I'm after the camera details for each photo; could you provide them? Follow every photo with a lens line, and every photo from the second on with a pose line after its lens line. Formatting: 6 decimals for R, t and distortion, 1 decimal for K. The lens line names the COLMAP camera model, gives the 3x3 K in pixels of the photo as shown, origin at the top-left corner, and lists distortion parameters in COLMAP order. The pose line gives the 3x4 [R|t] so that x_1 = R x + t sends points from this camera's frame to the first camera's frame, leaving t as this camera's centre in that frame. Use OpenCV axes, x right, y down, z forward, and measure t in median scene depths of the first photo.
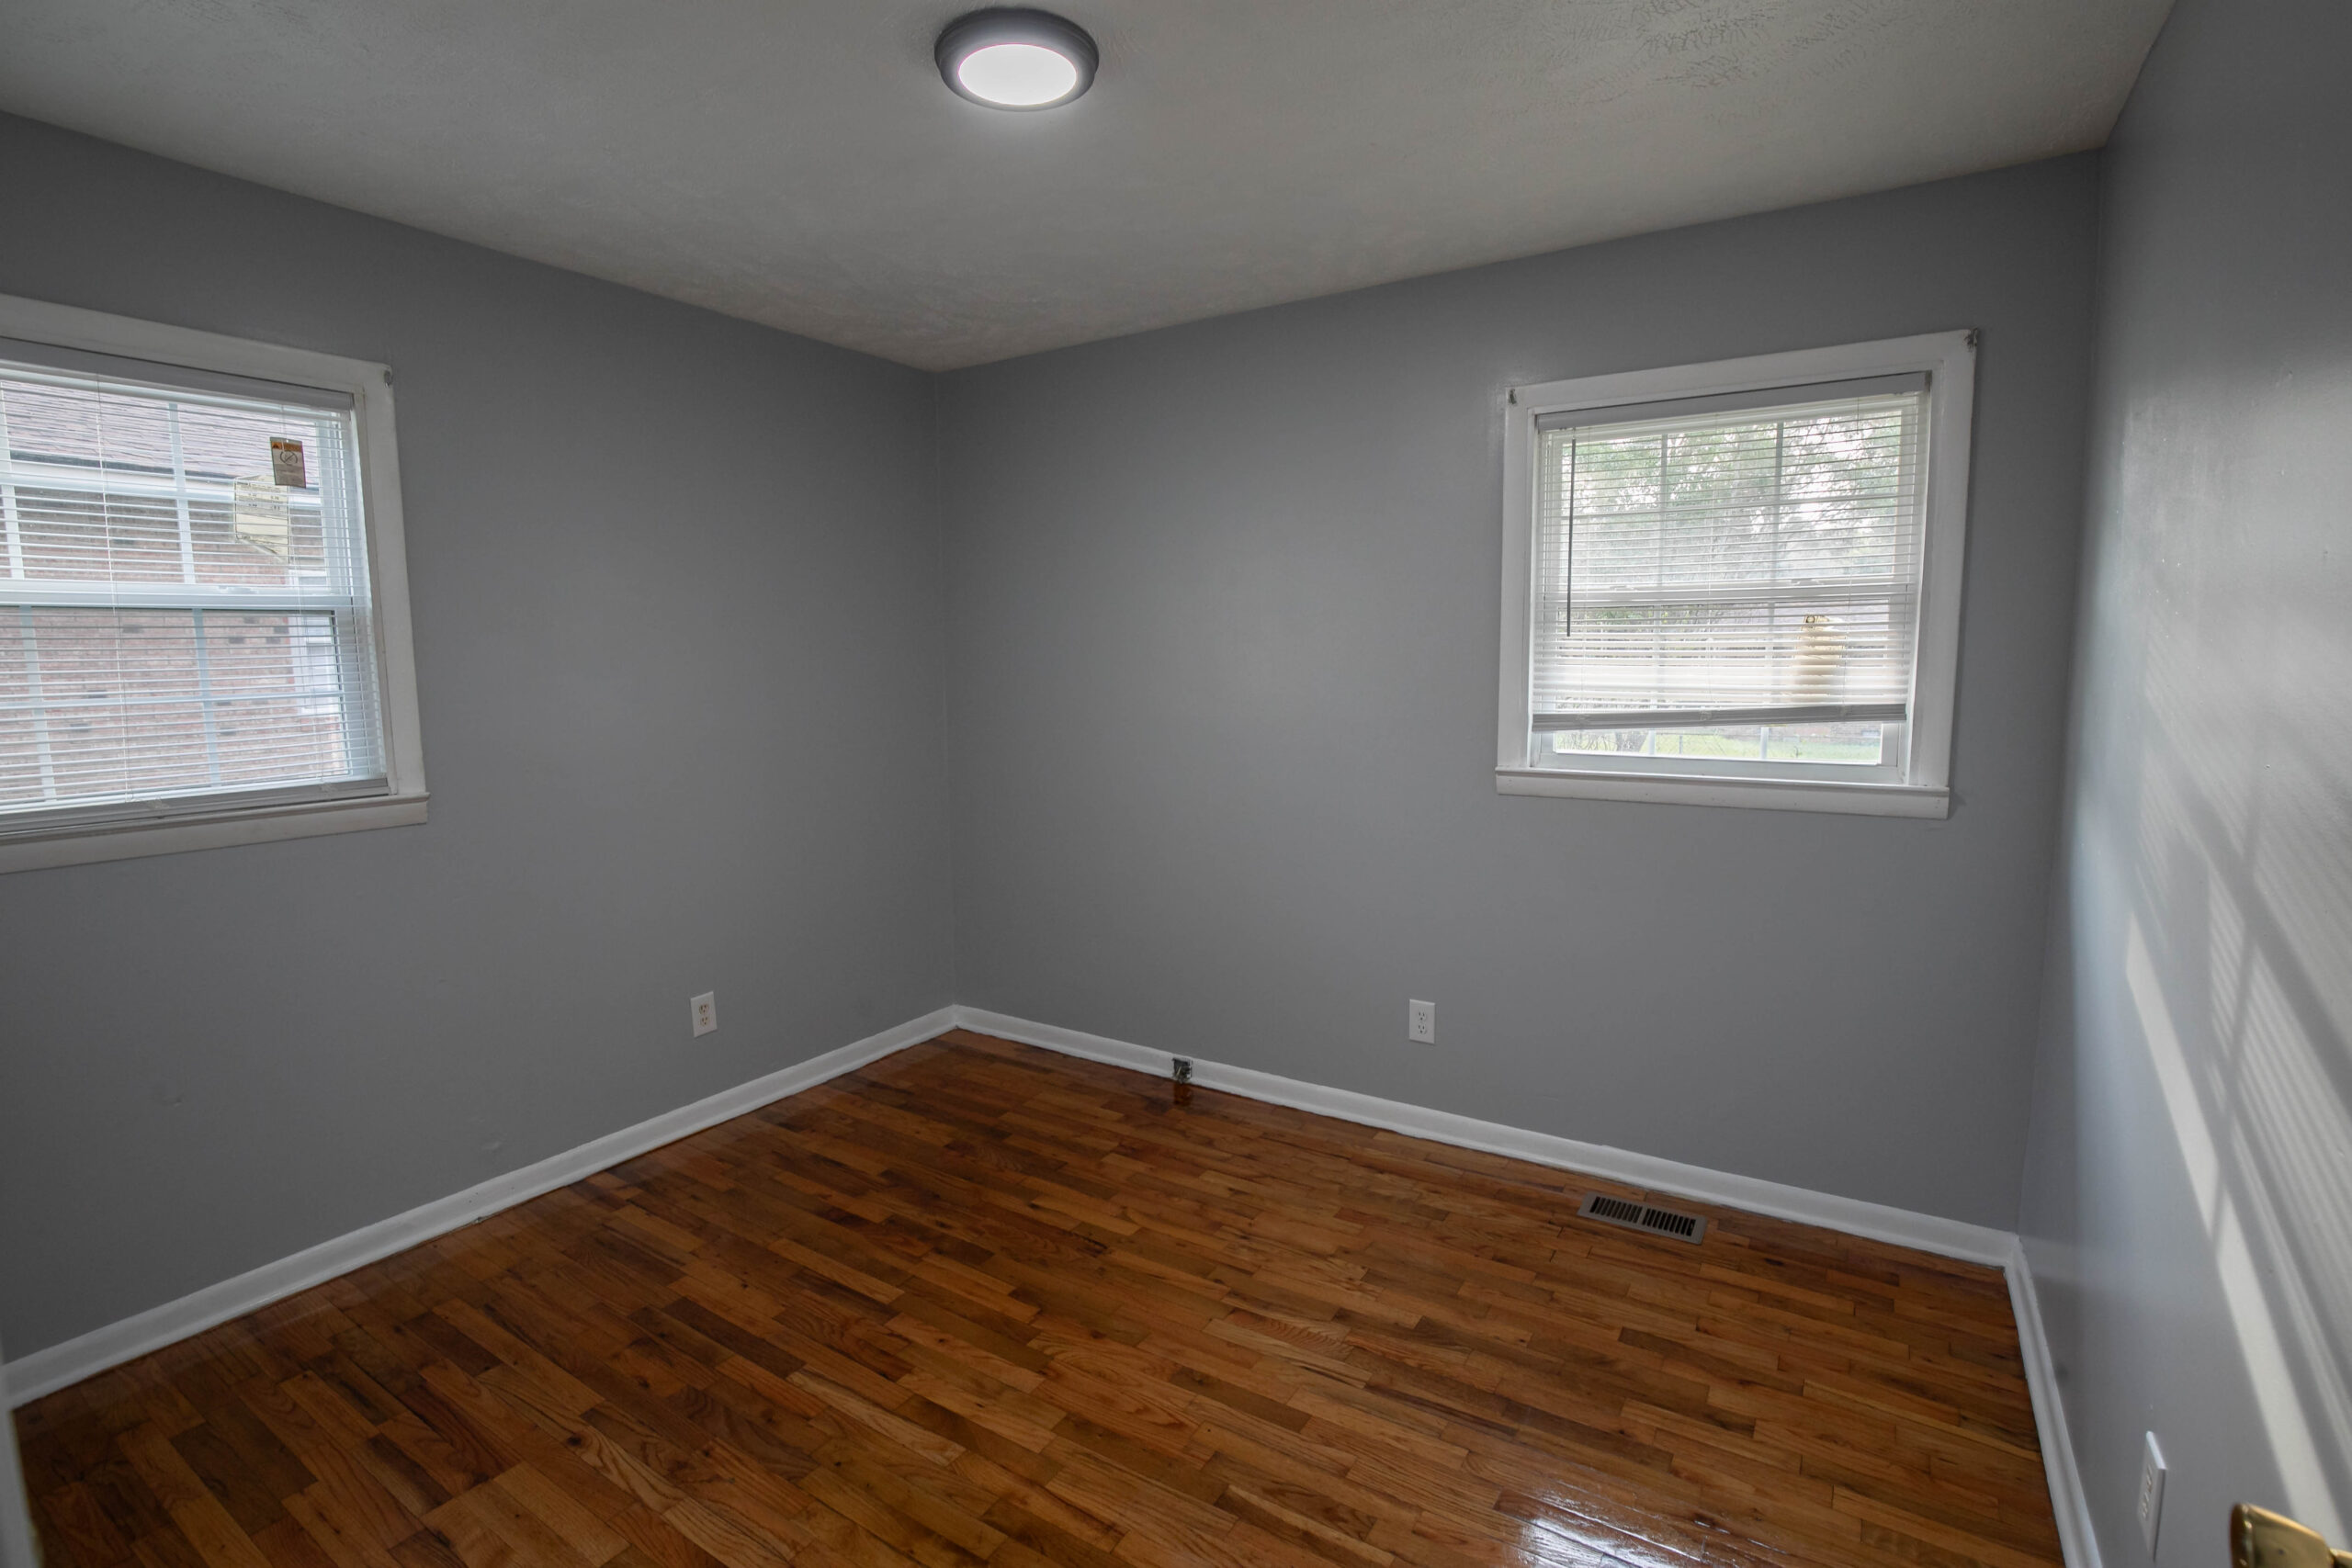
lens RADIAL K [[1074.9, 0, 1187.9], [0, 1074.9, 786.5], [0, 0, 1]] dist [-0.040325, 0.009203]
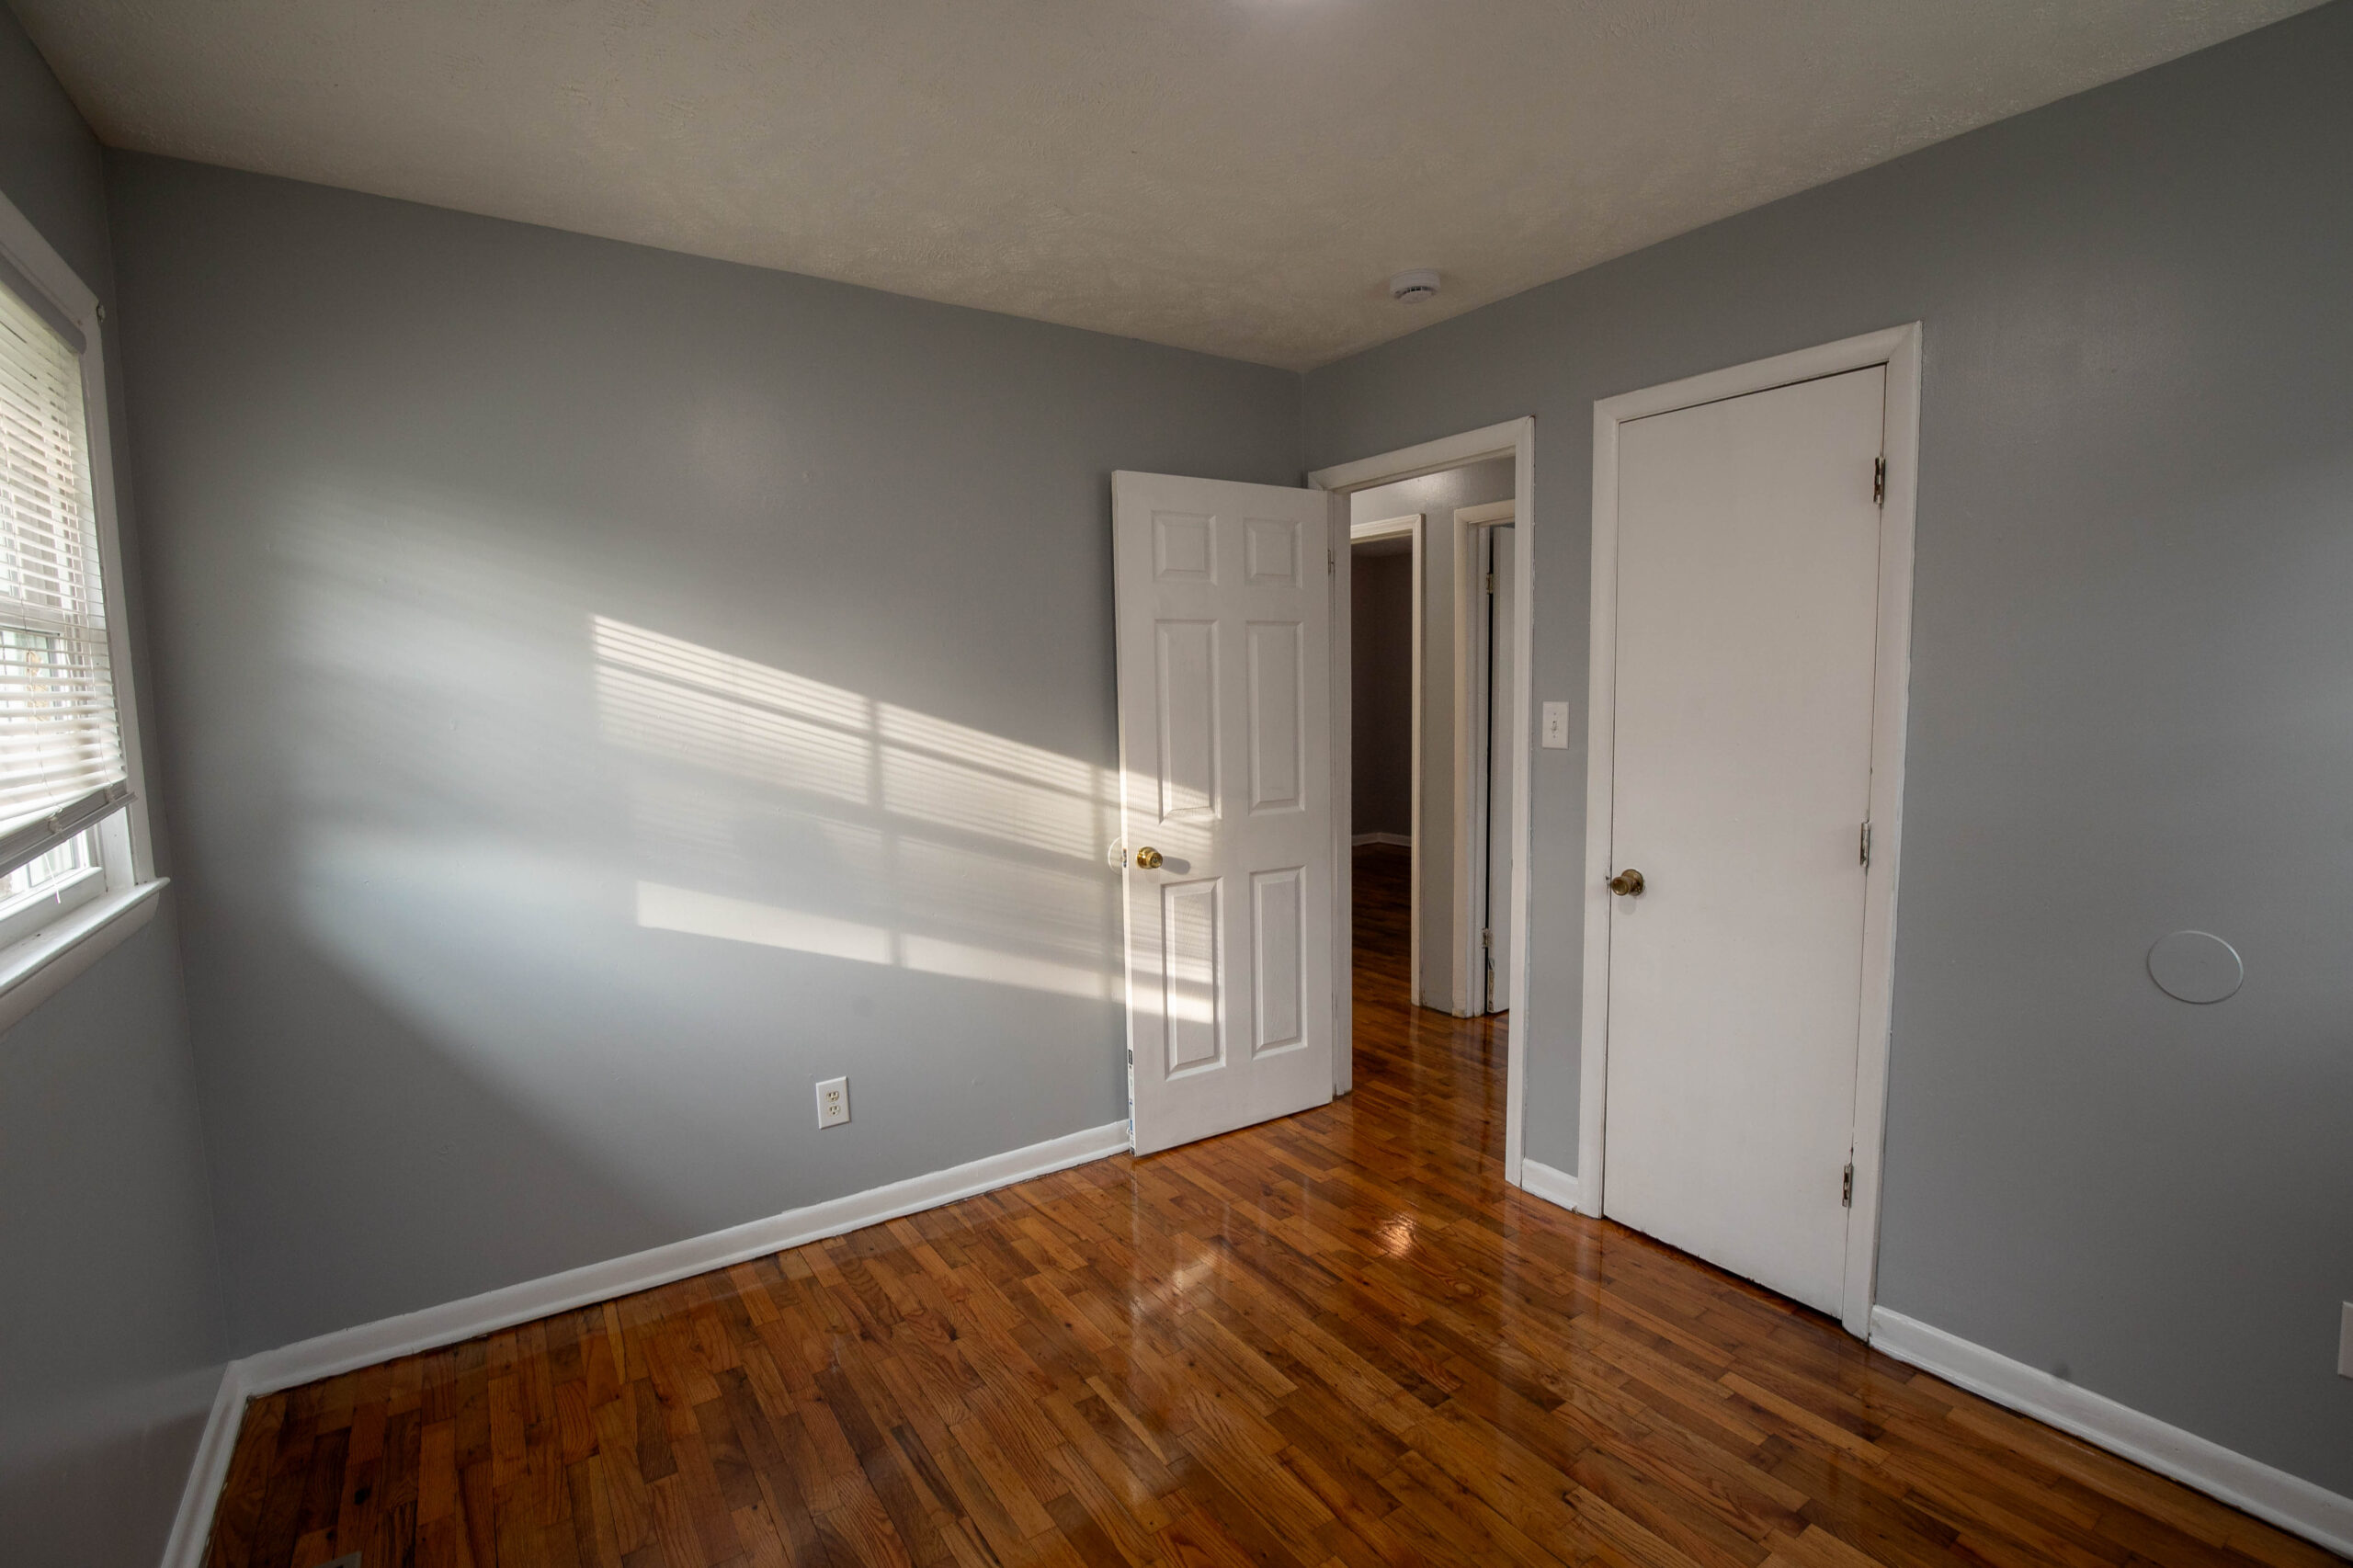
lens RADIAL K [[1075.5, 0, 1188.4], [0, 1075.5, 786.5], [0, 0, 1]] dist [-0.040325, 0.009203]
pose [[-0.918336, -0.013803, 0.395560, -0.379097], [0.071166, 0.977346, 0.199324, -0.212524], [-0.389350, 0.211197, -0.896550, 1.736291]]
